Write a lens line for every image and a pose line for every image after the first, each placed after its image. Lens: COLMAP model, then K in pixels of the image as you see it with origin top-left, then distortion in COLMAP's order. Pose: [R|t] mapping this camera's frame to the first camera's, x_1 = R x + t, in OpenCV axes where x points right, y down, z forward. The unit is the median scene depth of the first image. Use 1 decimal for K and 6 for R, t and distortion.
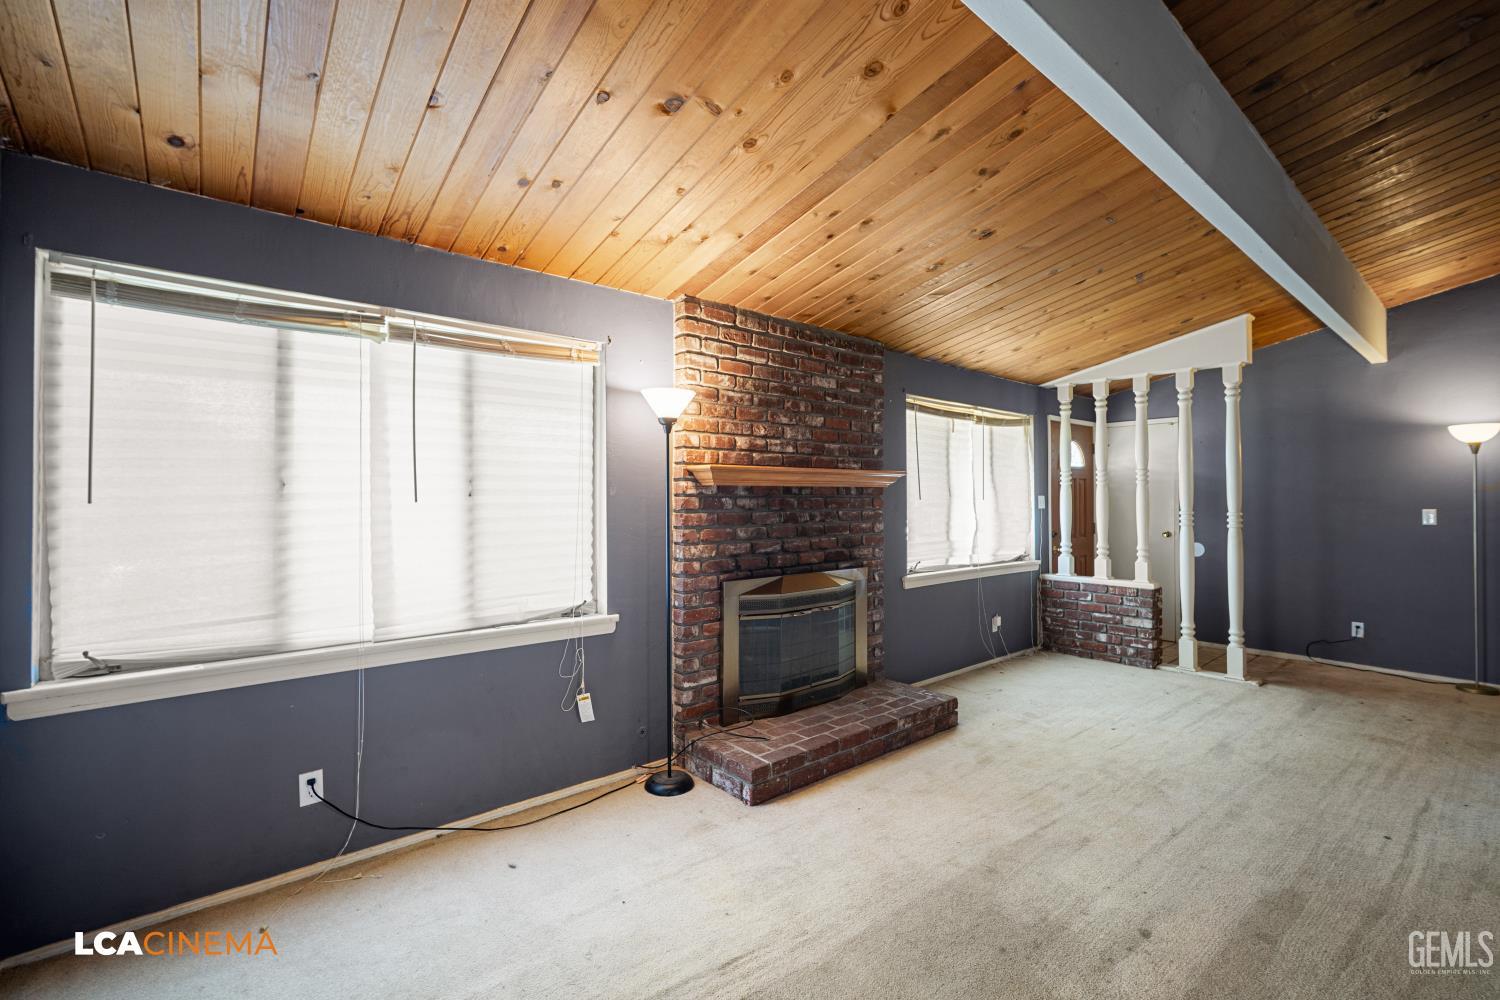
lens RADIAL K [[658.1, 0, 750.5], [0, 658.1, 494.2], [0, 0, 1]] dist [-0.010445, -0.000125]
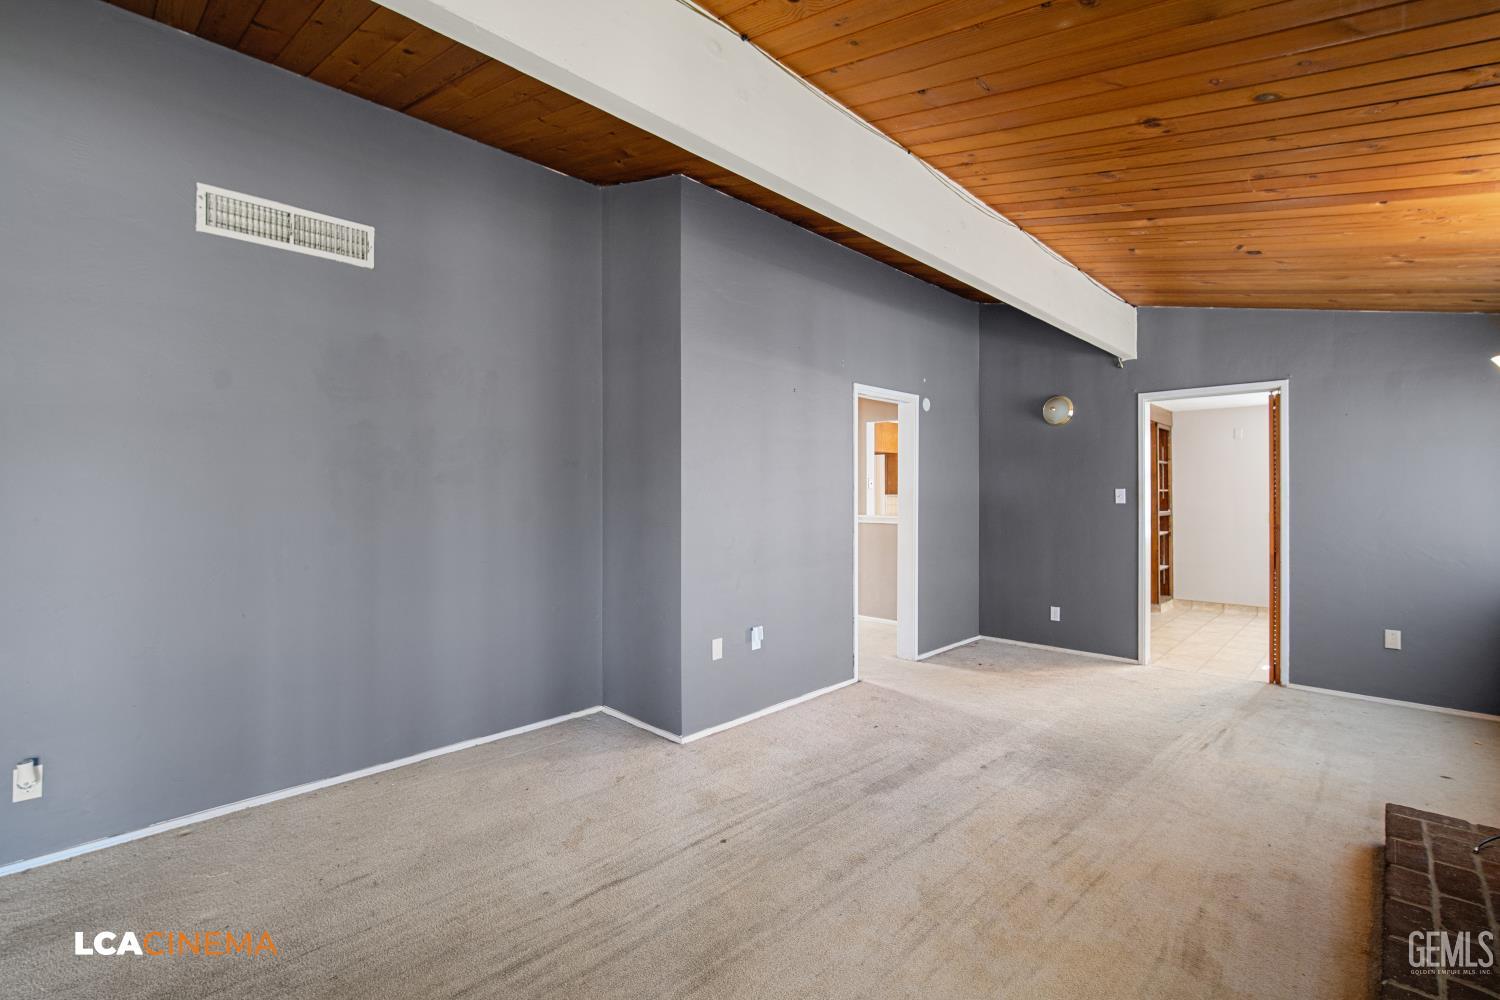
lens RADIAL K [[658.1, 0, 751.8], [0, 658.1, 492.2], [0, 0, 1]] dist [-0.010445, -0.000125]
pose [[-0.995554, 0.002979, -0.094142, 0.708001], [0.003314, 0.999989, -0.003407, 0.005611], [0.094130, -0.003704, -0.995553, 1.366140]]
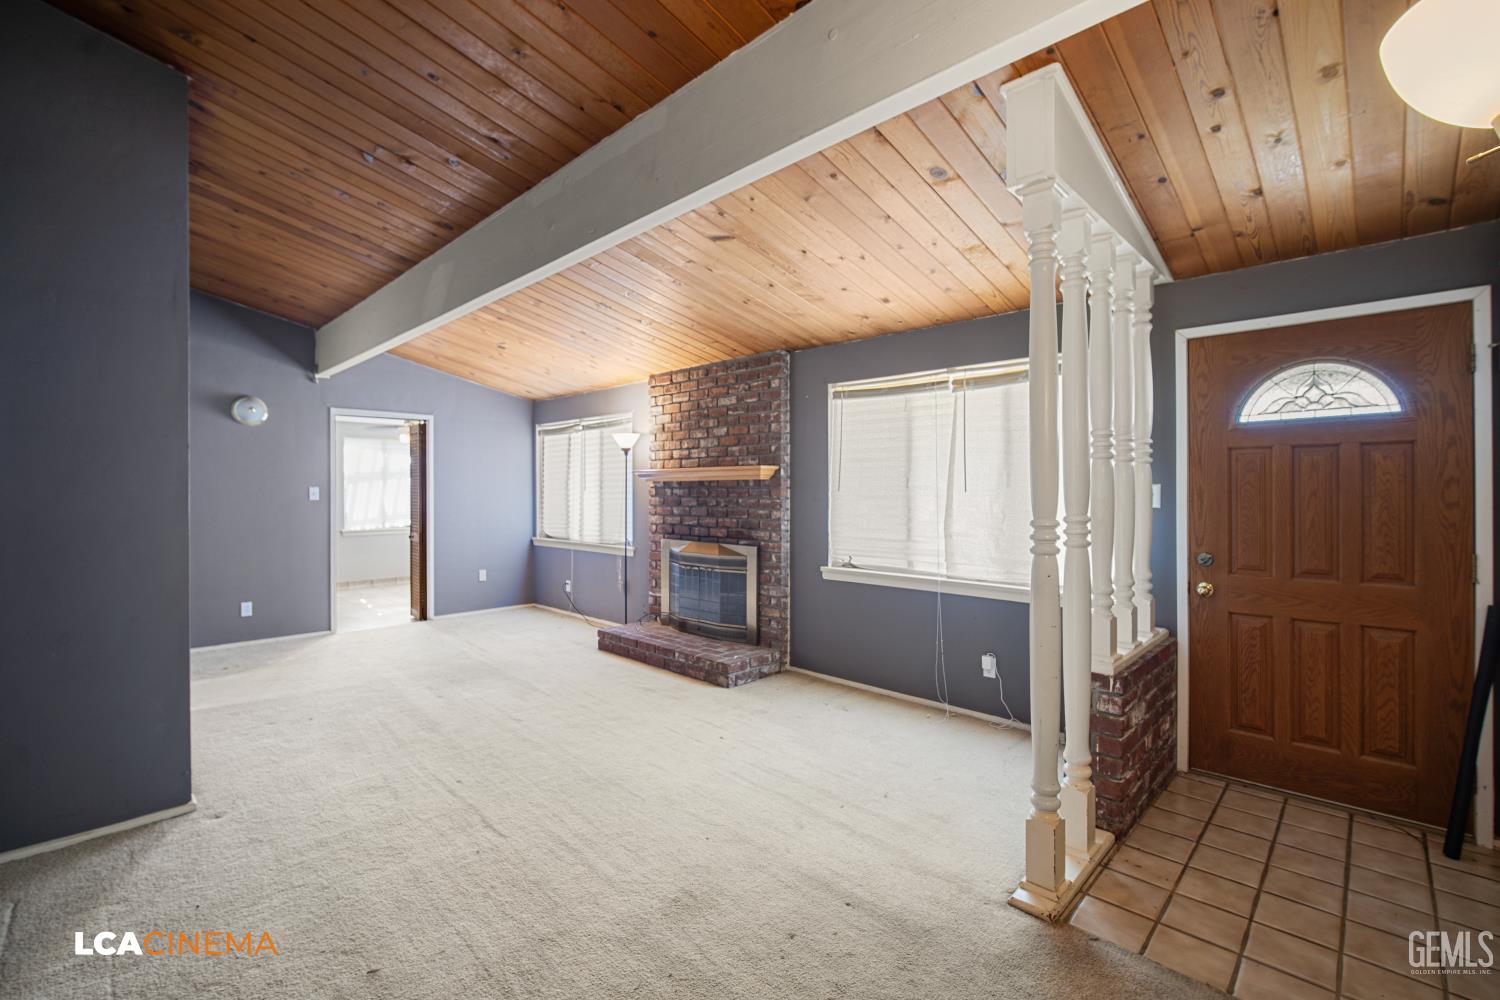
lens RADIAL K [[658.1, 0, 751.3], [0, 658.1, 496.5], [0, 0, 1]] dist [-0.010445, -0.000125]
pose [[0.096268, 0.009742, -0.995308, 1.503804], [0.004983, 0.999935, 0.010270, 0.007968], [0.995343, -0.005948, 0.096214, 0.968600]]
